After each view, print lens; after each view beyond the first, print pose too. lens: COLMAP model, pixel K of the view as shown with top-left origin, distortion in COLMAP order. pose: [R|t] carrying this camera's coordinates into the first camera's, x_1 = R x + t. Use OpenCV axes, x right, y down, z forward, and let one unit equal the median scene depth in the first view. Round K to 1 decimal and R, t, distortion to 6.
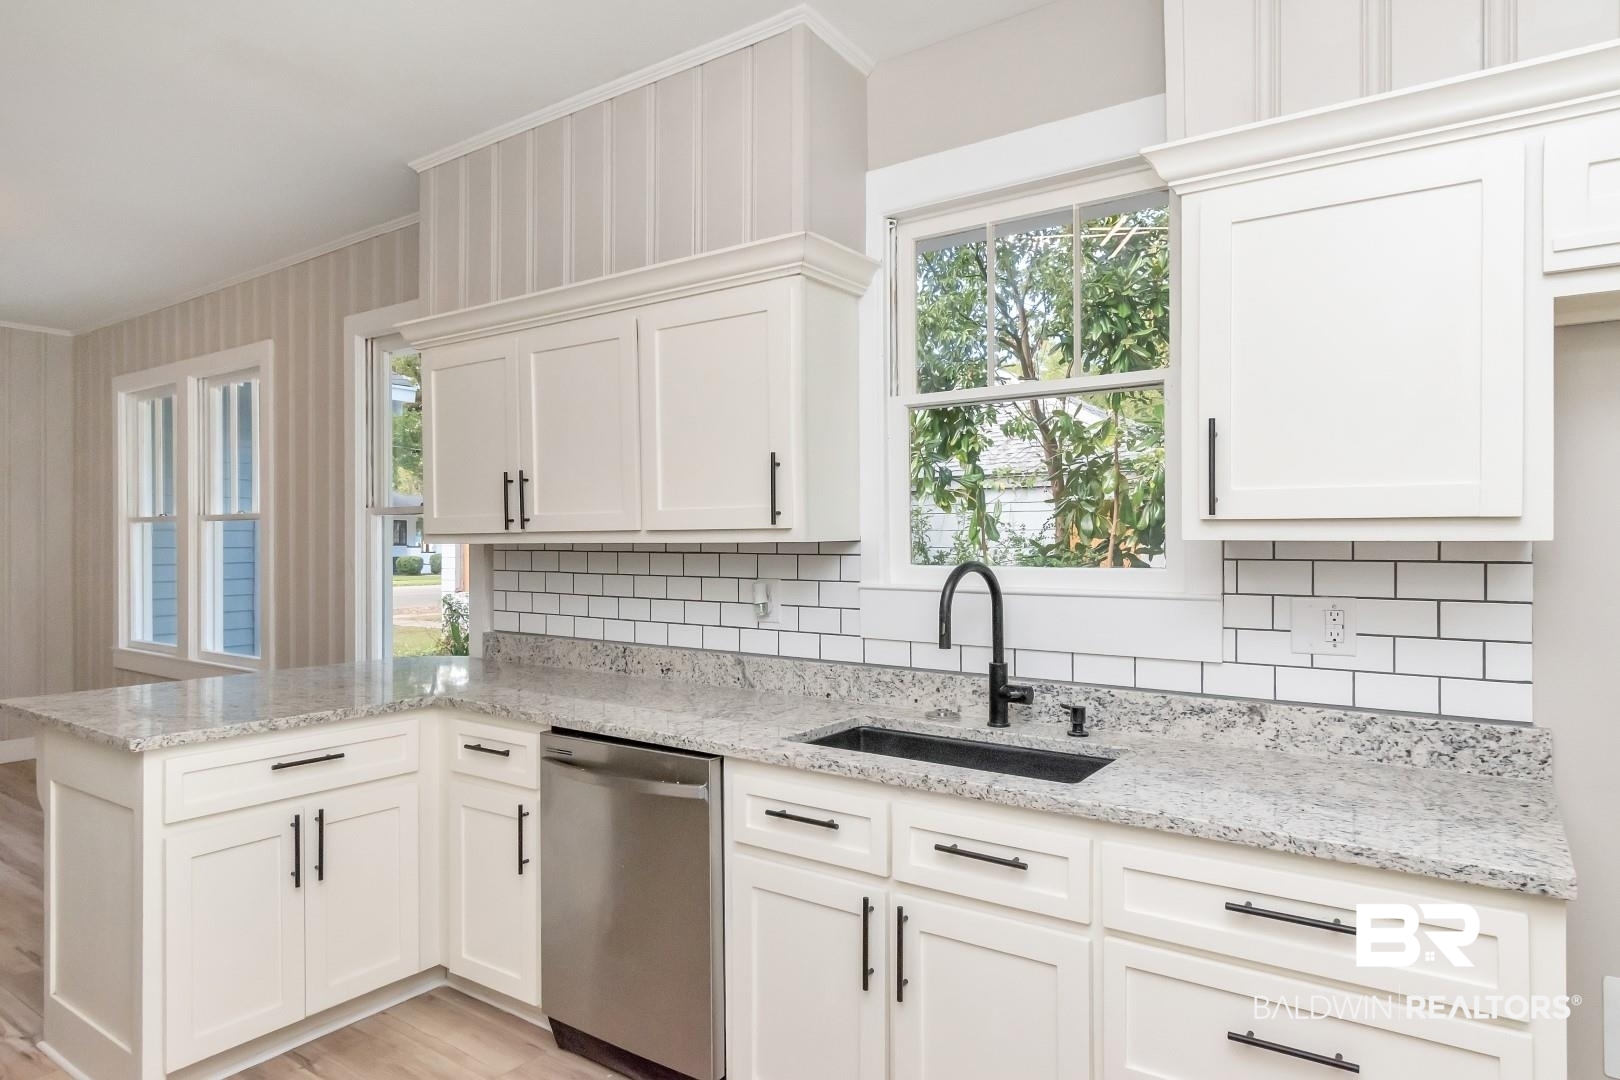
lens RADIAL K [[956.1, 0, 810.0], [0, 956.1, 540.0], [0, 0, 1]] dist [0.000973, 0.001448]
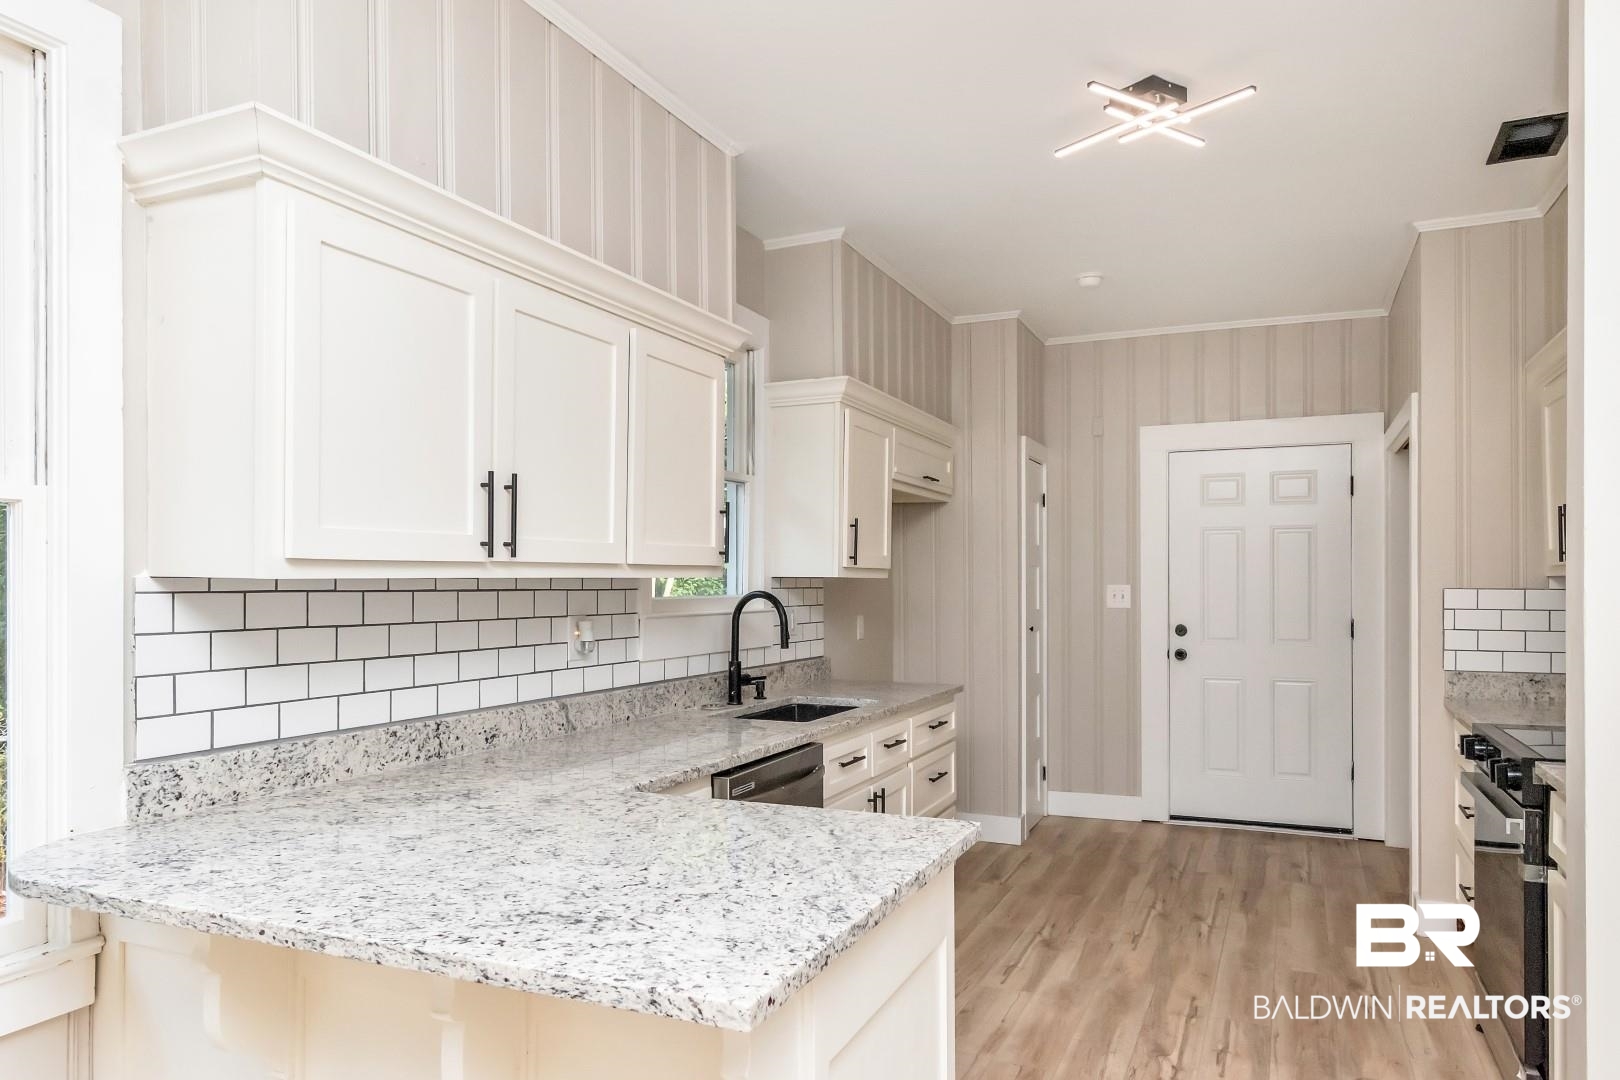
lens RADIAL K [[1074.8, 0, 814.2], [0, 1074.8, 588.0], [0, 0, 1]] dist [0.003225, 0.000338]
pose [[-0.196685, -0.004327, 0.980457, -1.488879], [0.000749, 0.999989, 0.004563, 0.010217], [-0.980466, 0.001632, -0.196679, 1.254784]]
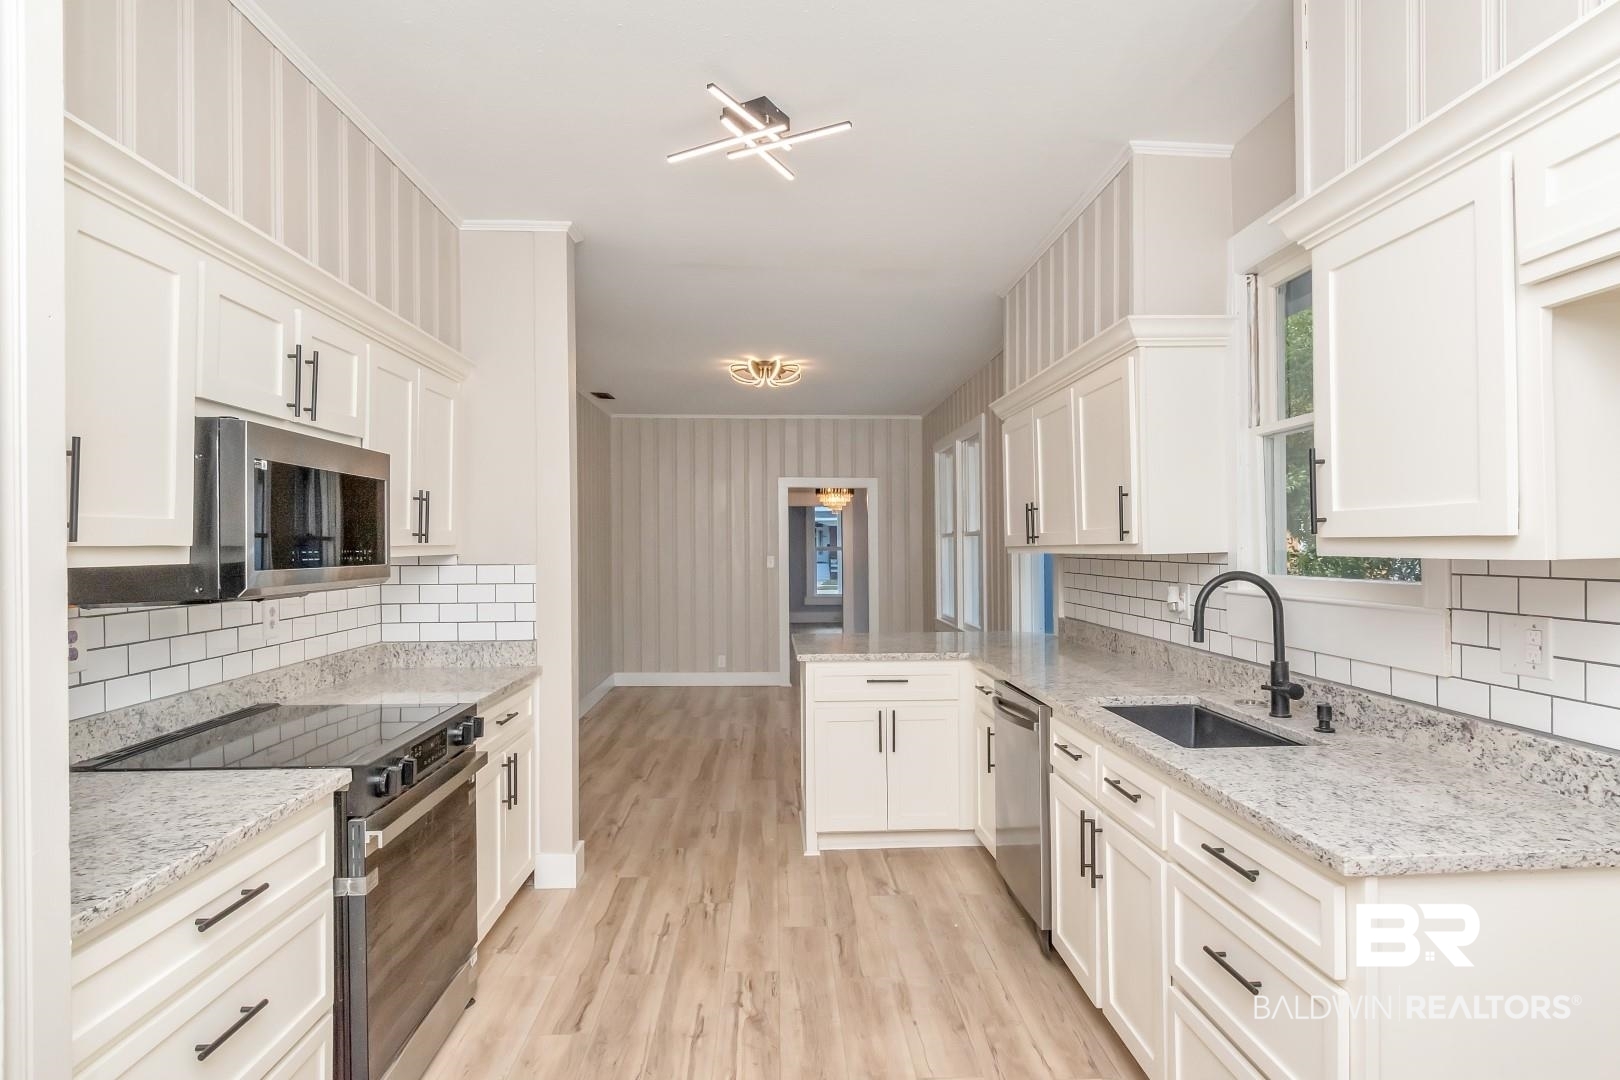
lens RADIAL K [[883.3, 0, 822.0], [0, 883.3, 540.8], [0, 0, 1]] dist [-0.000775, -0.002606]
pose [[0.621440, -0.009312, -0.783407, 0.712414], [0.007260, 0.999955, -0.006127, -0.012857], [0.783428, -0.001880, 0.621479, -0.083604]]
